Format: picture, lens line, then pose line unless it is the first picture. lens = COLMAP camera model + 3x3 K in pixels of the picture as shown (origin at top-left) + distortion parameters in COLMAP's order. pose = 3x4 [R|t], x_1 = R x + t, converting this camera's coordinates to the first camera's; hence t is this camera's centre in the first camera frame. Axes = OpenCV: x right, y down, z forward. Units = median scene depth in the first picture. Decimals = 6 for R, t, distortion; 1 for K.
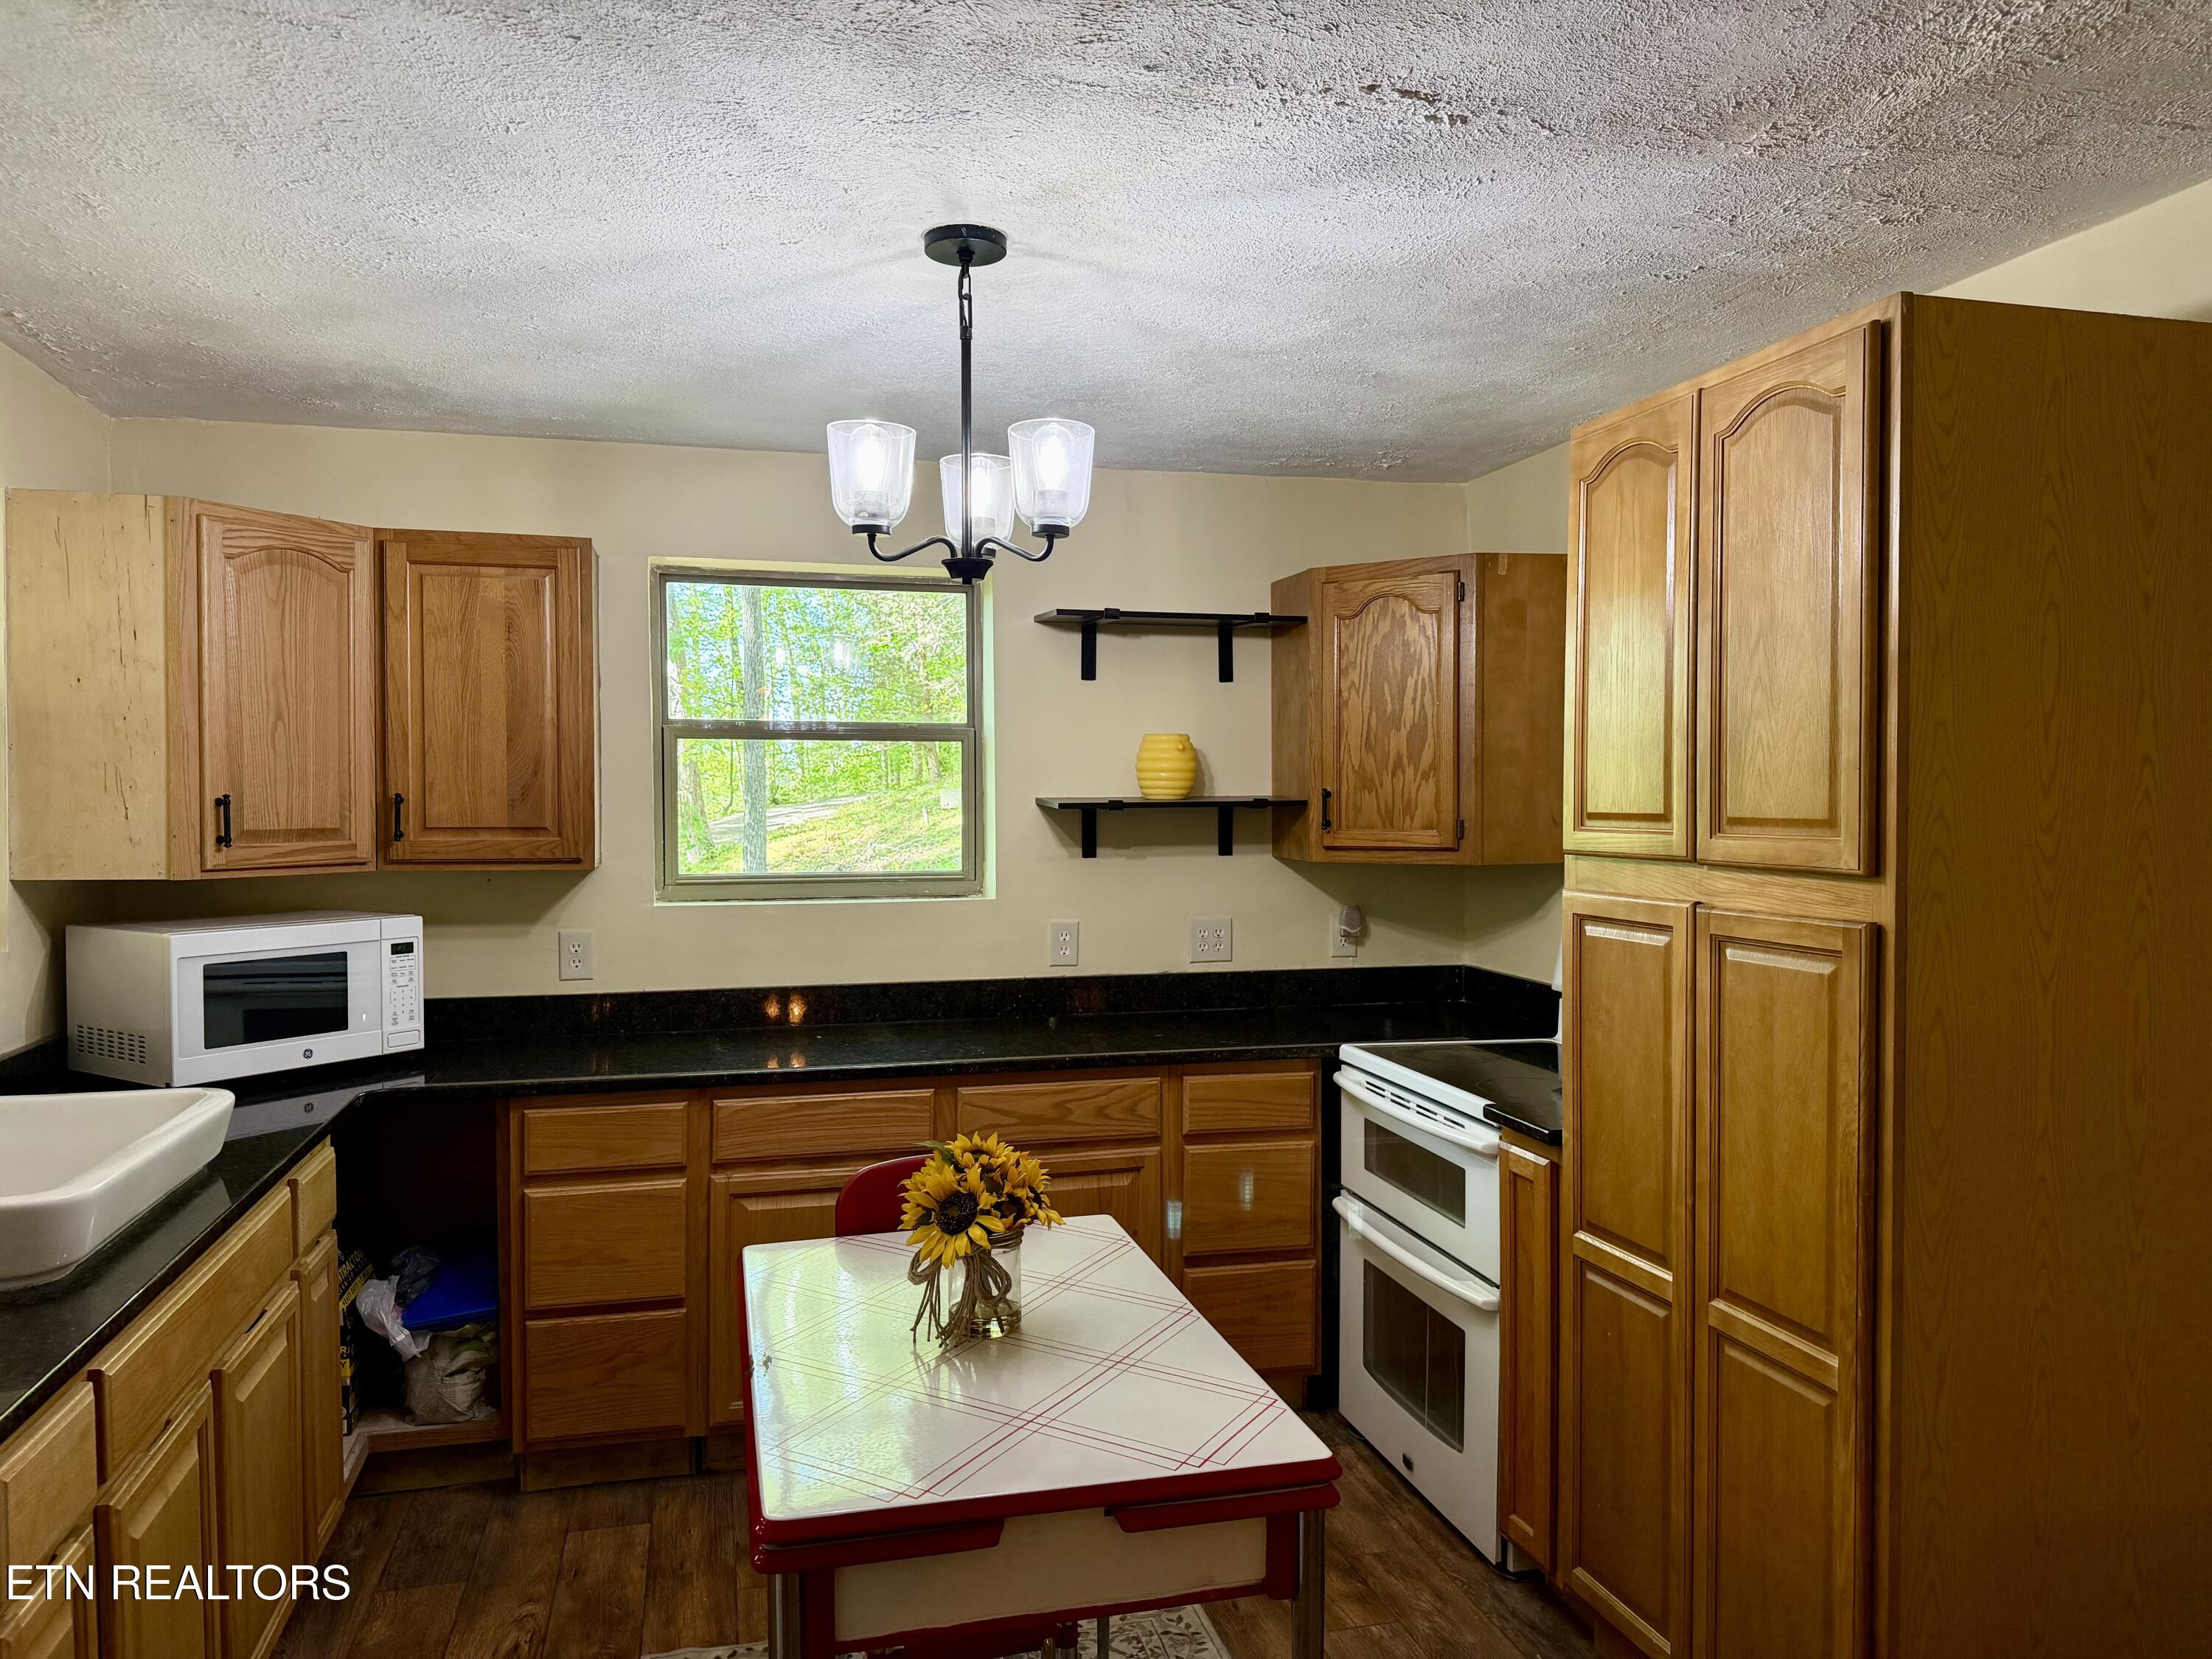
lens RADIAL K [[1532.4, 0, 1106.0], [0, 1532.4, 829.5], [0, 0, 1]] dist [0.094912, -0.132268]
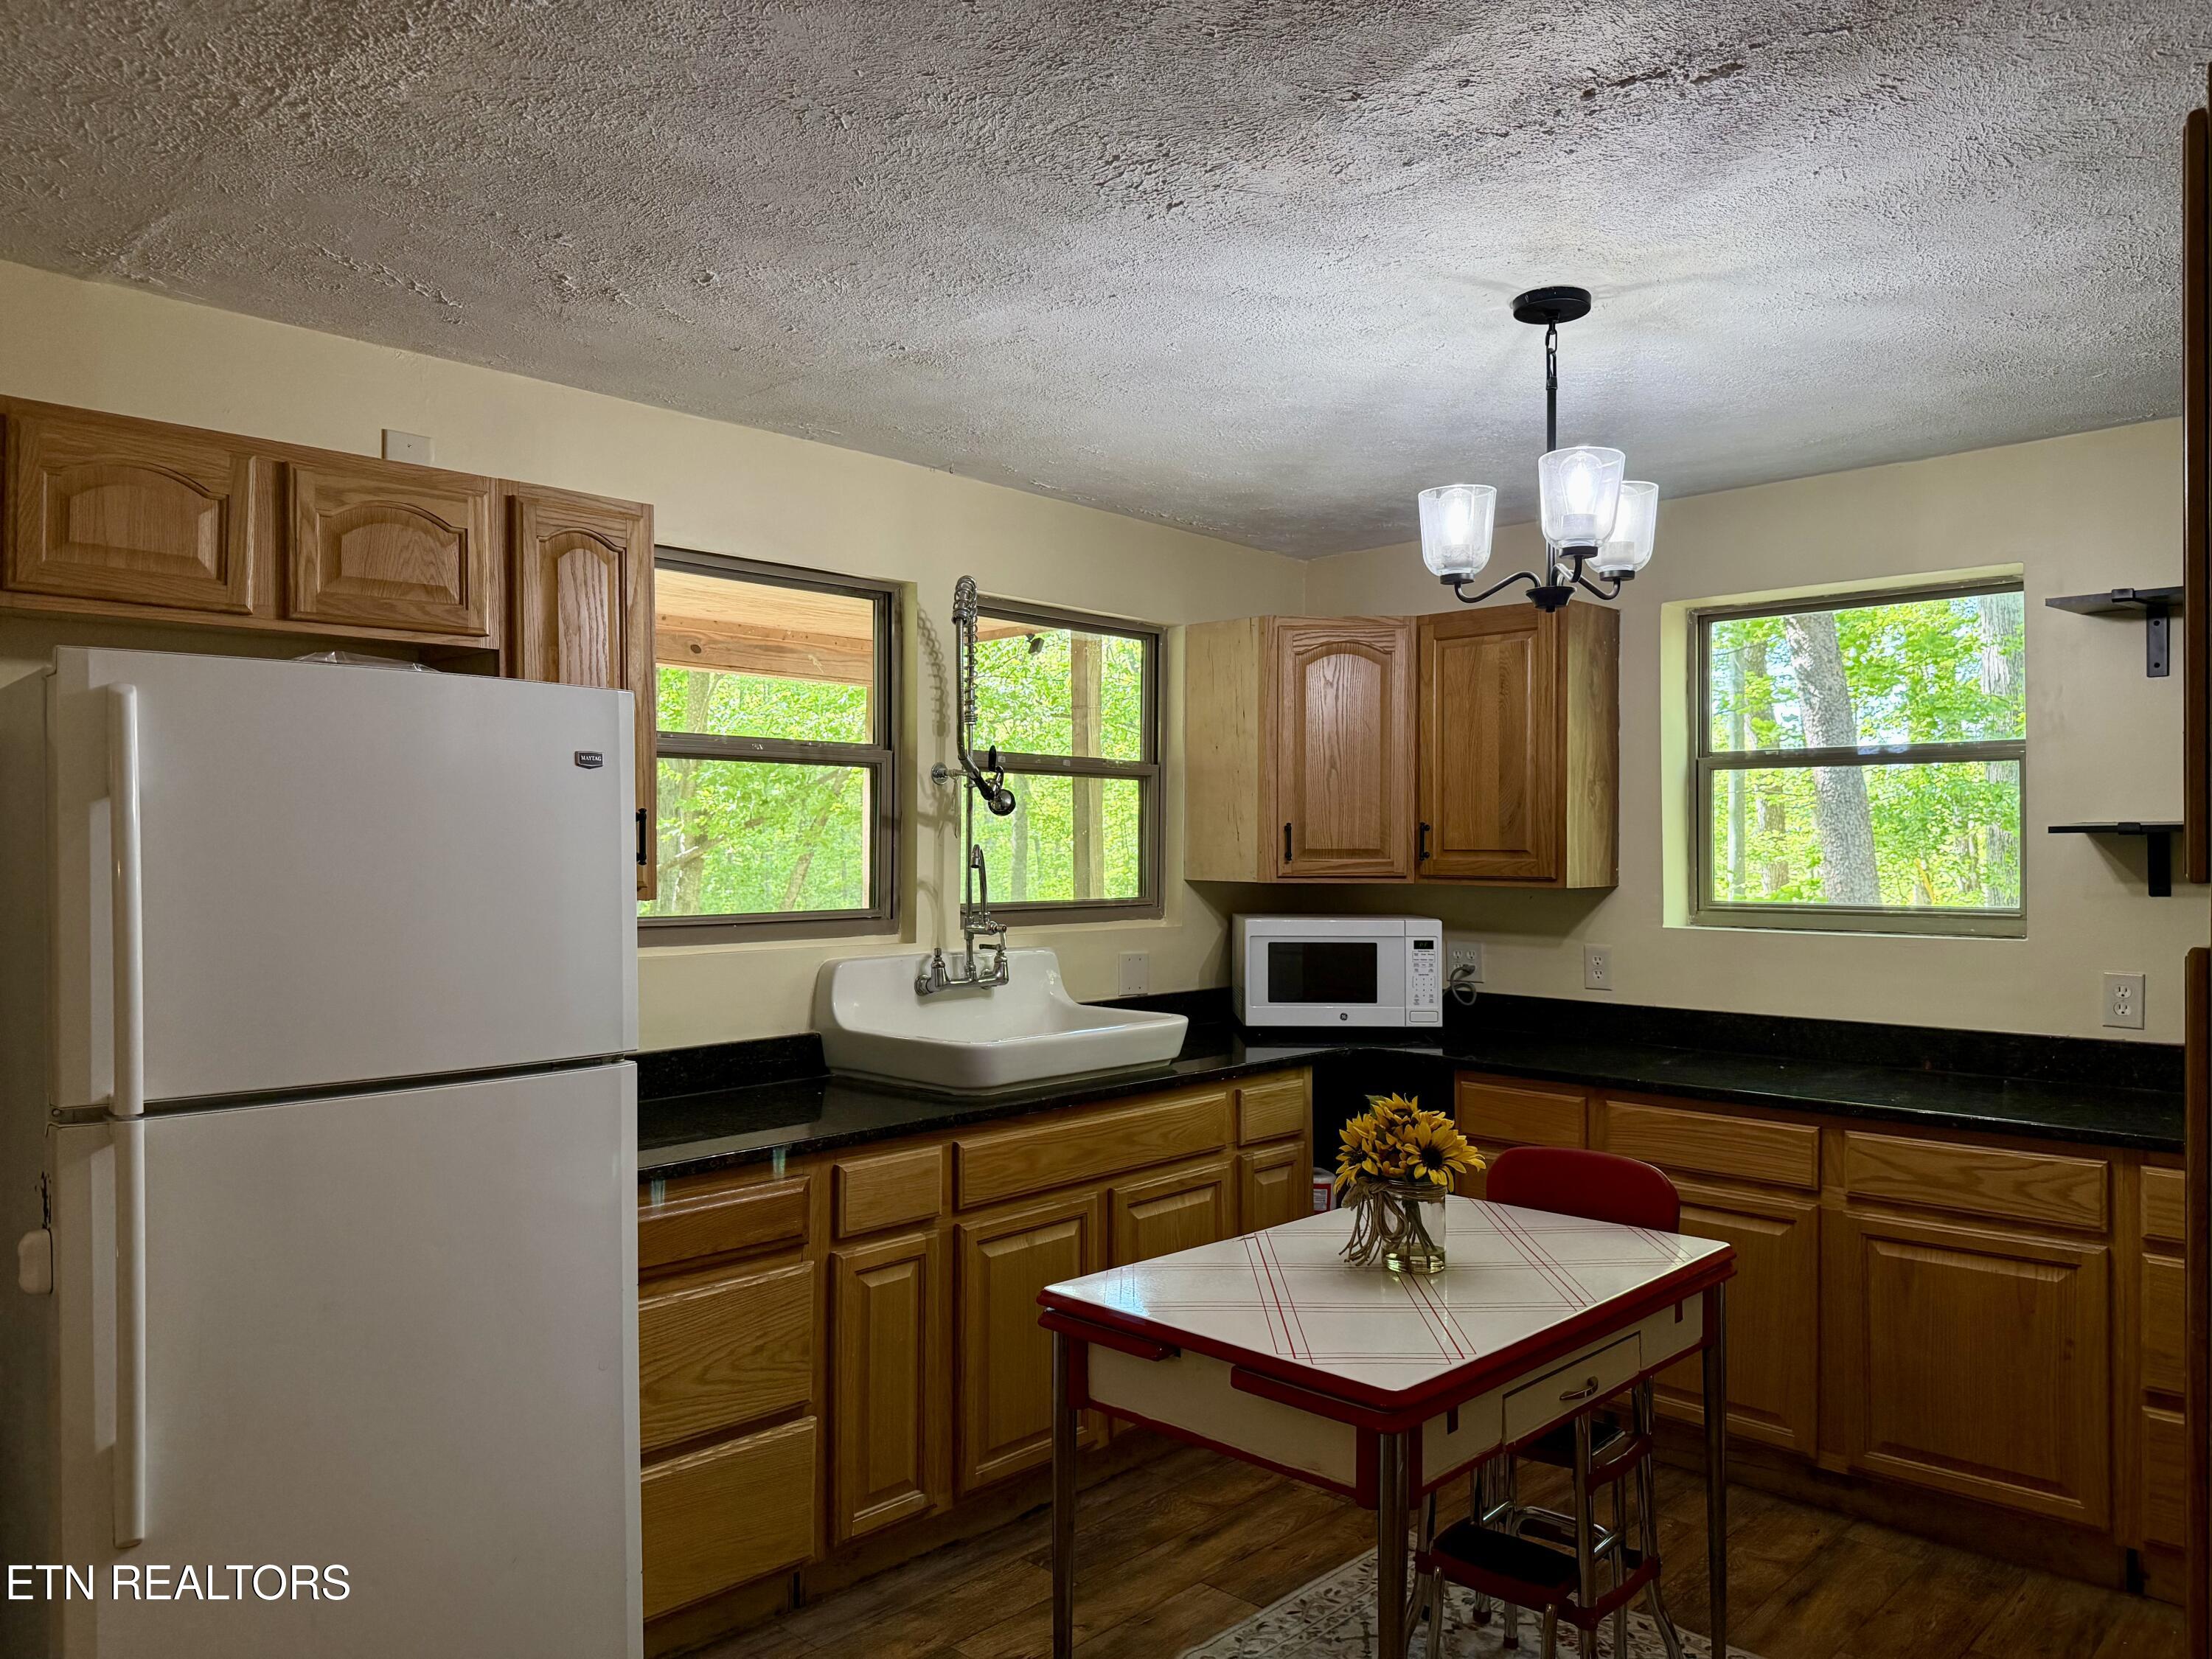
lens RADIAL K [[1532.4, 0, 1106.0], [0, 1532.4, 829.5], [0, 0, 1]] dist [0.094912, -0.132268]
pose [[0.530628, -0.008584, -0.847561, 0.466587], [-0.022917, 0.999438, -0.024469, 0.019056], [0.847295, 0.032407, 0.530133, 0.113673]]
